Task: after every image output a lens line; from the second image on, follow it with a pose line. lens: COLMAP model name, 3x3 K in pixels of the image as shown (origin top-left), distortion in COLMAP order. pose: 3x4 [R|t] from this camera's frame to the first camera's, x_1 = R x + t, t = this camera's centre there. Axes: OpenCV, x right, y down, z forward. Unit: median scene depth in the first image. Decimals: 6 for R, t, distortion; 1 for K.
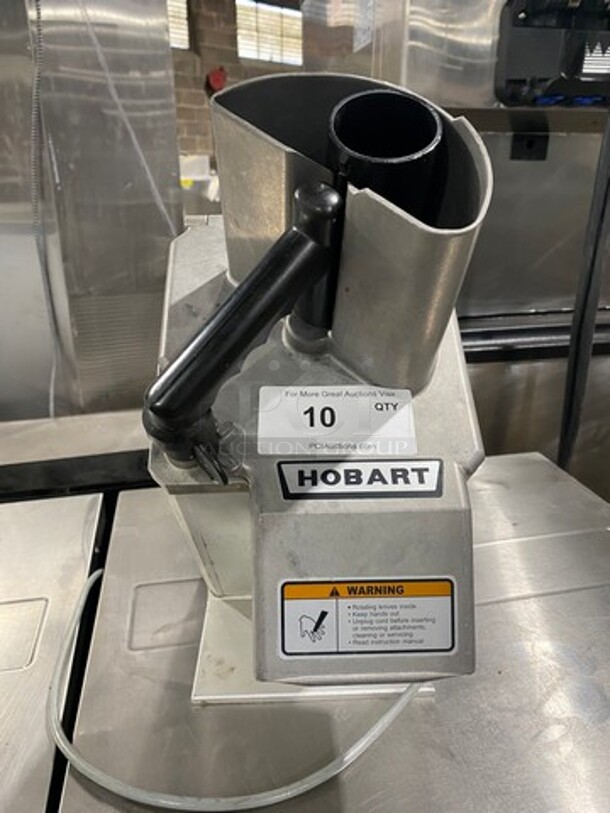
lens RADIAL K [[608.4, 0, 303.1], [0, 608.4, 405.7], [0, 0, 1]] dist [0.007217, -0.003186]
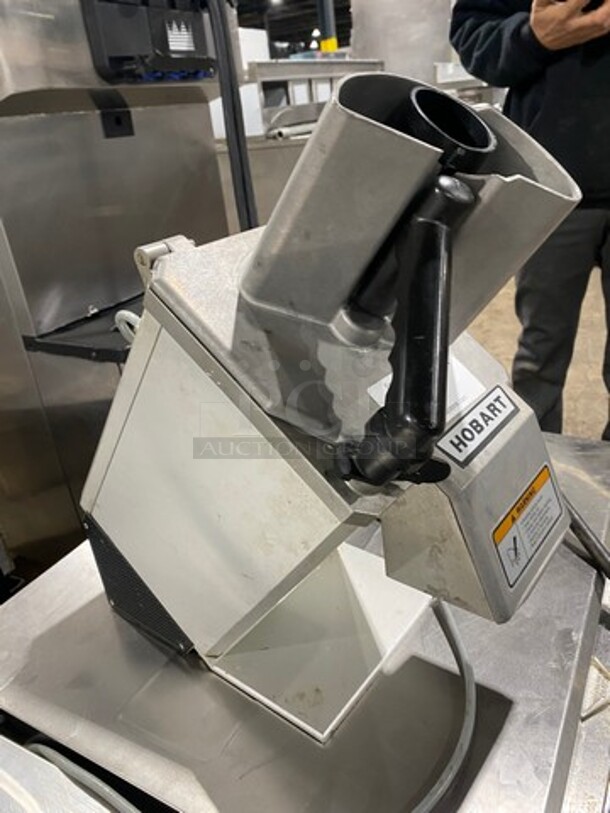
lens RADIAL K [[608.4, 0, 304.3], [0, 608.4, 407.1], [0, 0, 1]] dist [0.007217, -0.003186]
pose [[0.648586, -0.391169, 0.652934, -0.860654], [0.361679, 0.913189, 0.187816, -0.248355], [-0.669720, 0.114338, 0.733759, 0.365217]]
